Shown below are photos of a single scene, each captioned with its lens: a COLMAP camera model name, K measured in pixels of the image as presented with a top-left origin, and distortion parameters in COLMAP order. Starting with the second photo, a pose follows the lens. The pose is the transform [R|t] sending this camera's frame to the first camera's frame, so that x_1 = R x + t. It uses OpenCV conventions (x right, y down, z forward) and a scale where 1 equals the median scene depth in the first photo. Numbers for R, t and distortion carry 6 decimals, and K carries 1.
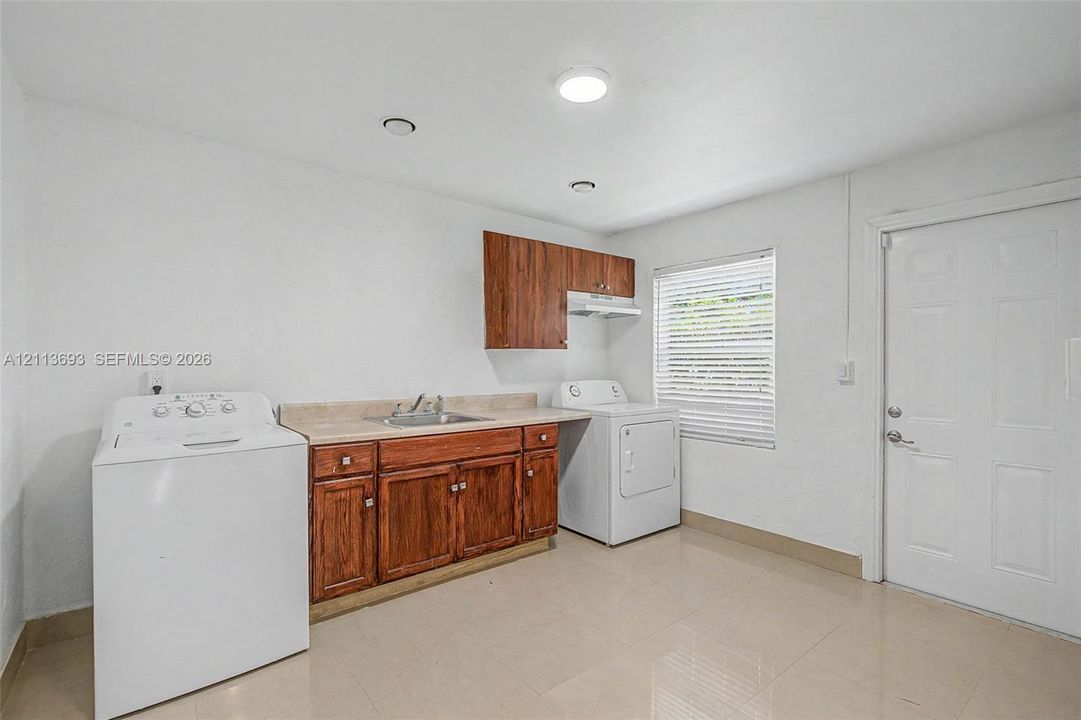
lens RADIAL K [[495.5, 0, 542.4], [0, 495.5, 365.1], [0, 0, 1]] dist [-0.000142, -0.000633]
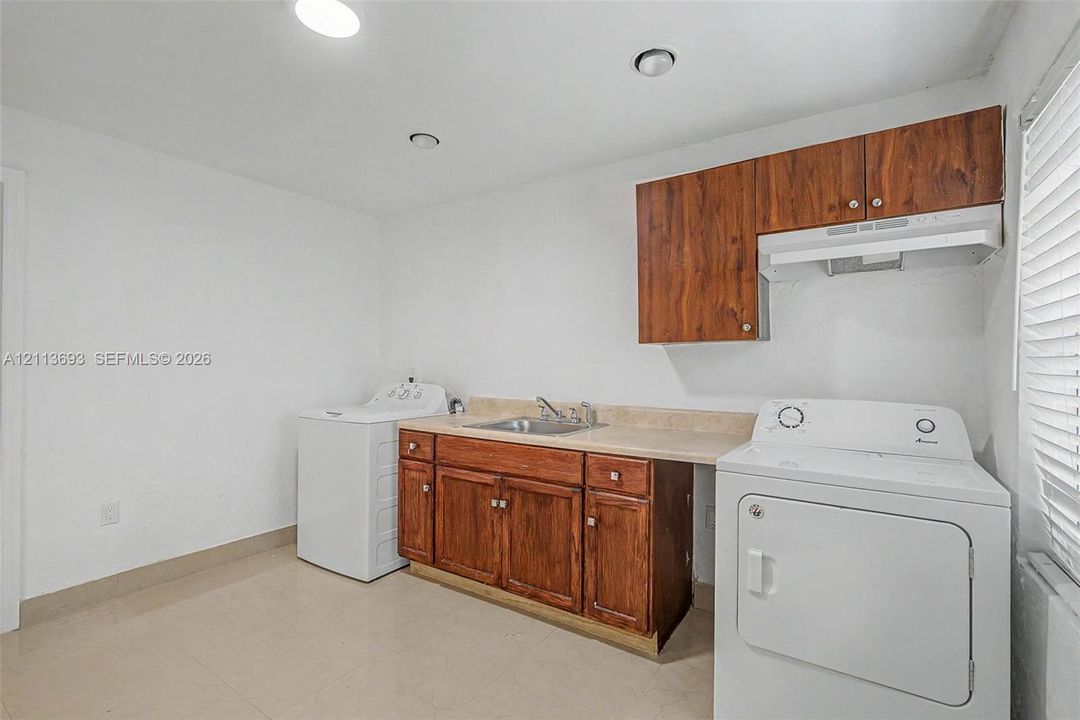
lens RADIAL K [[495.0, 0, 539.1], [0, 495.0, 355.8], [0, 0, 1]] dist [-0.000142, -0.000633]
pose [[0.286500, -0.010391, -0.958024, 0.653128], [-0.007368, 0.999888, -0.013048, -0.005878], [0.958052, 0.010797, 0.286392, 0.759941]]
